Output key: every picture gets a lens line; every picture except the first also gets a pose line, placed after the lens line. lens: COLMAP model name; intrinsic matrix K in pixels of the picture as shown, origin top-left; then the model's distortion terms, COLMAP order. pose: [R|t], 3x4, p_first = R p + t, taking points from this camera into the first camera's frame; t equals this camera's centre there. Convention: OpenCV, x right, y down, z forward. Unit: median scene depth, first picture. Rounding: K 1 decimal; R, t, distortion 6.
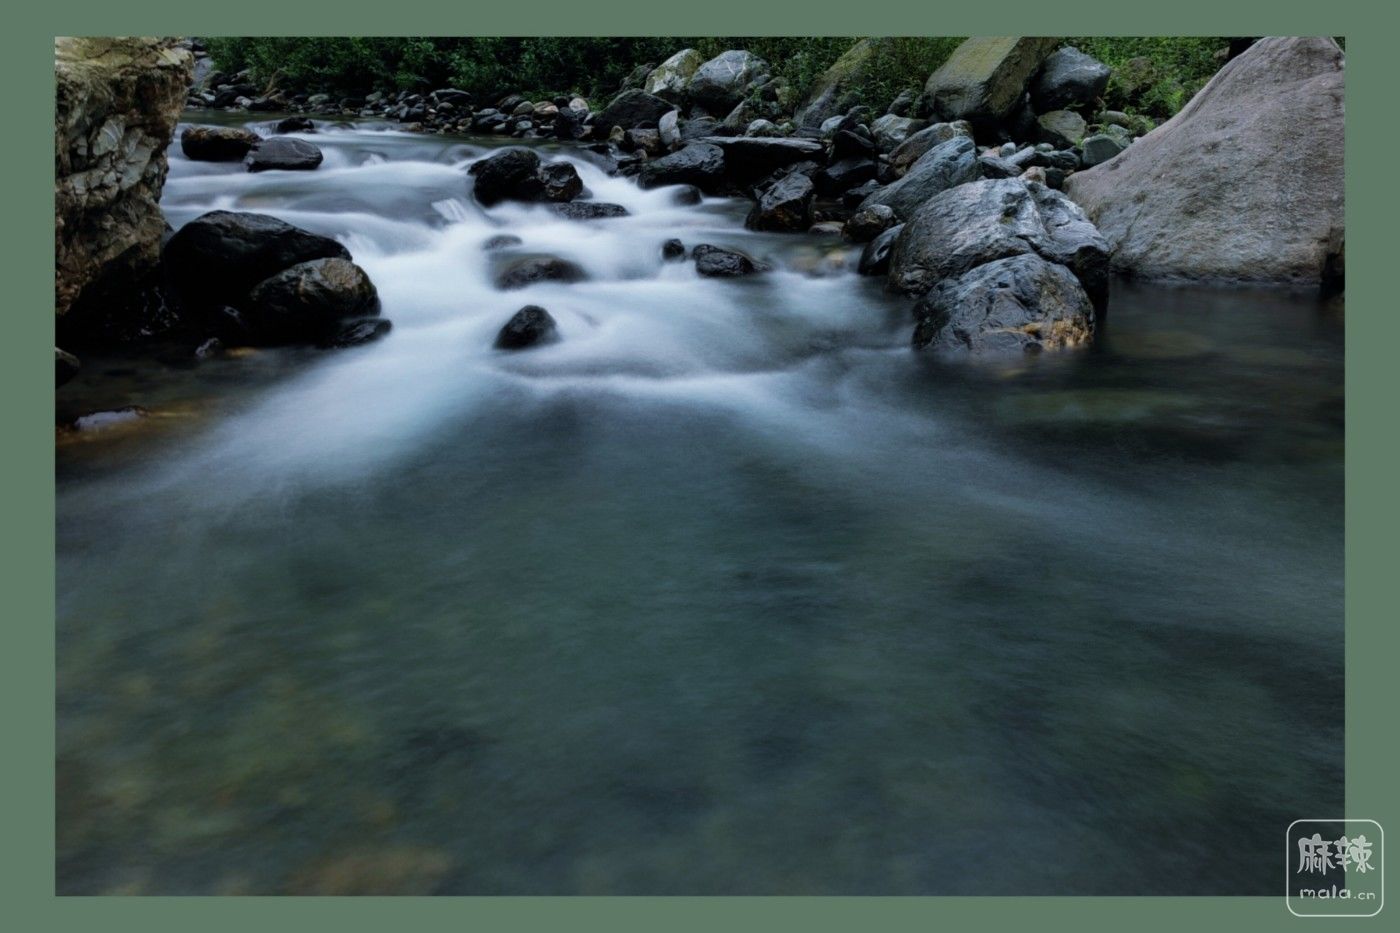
lens RADIAL K [[1337.1, 0, 700.3], [0, 1337.1, 467.2], [0, 0, 1]] dist [0.059105, 0.000000]
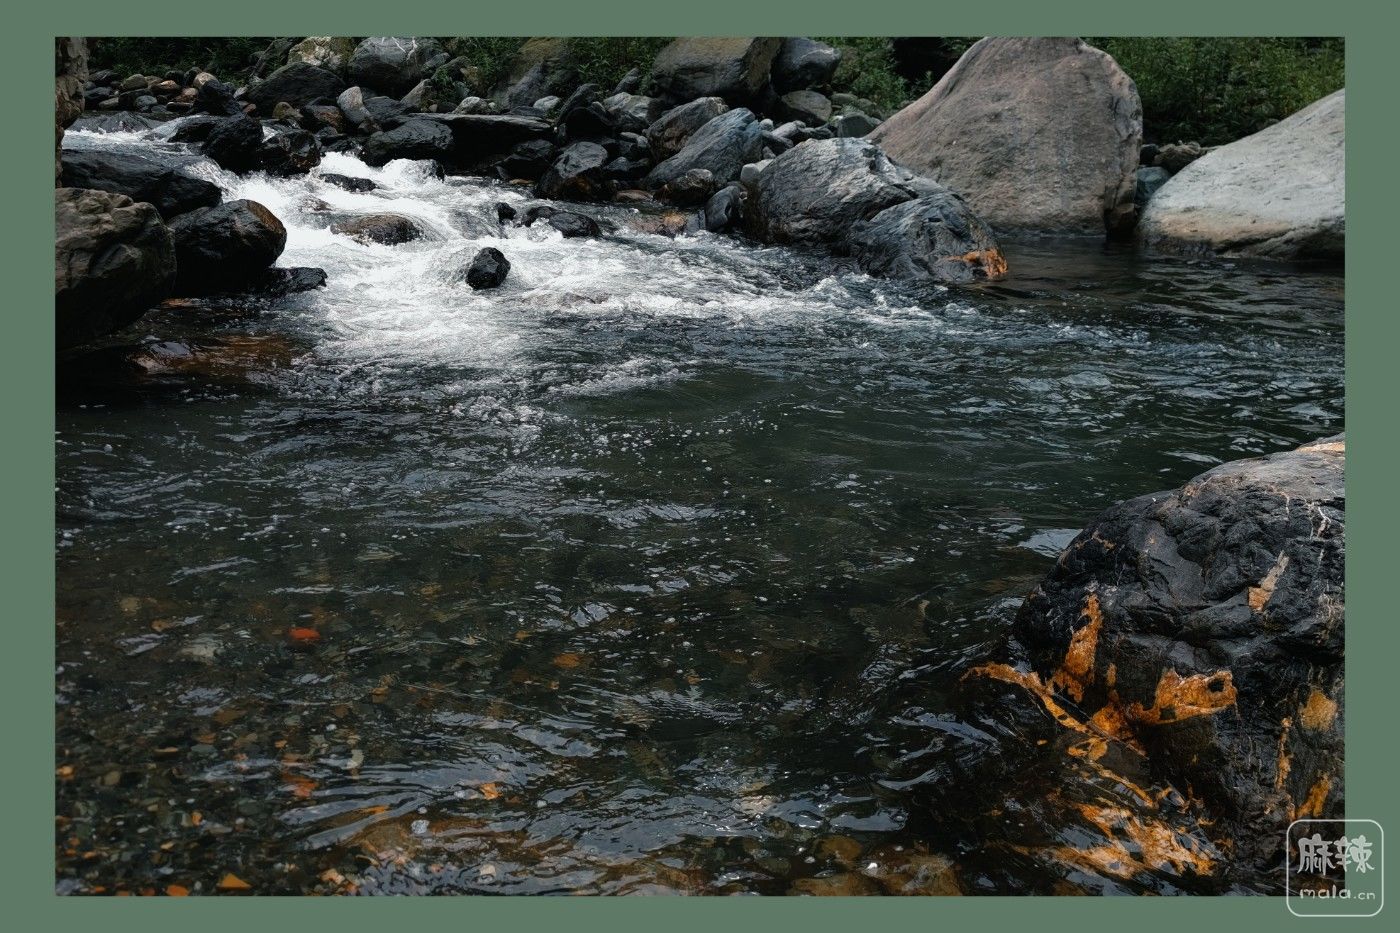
lens RADIAL K [[1529.8, 0, 699.6], [0, 1529.8, 465.9], [0, 0, 1]] dist [0.062253, 0.000000]
pose [[0.911145, -0.067422, 0.406532, -0.363757], [0.091280, 0.995039, -0.039558, 0.072702], [-0.401849, 0.073151, 0.912780, -0.024494]]
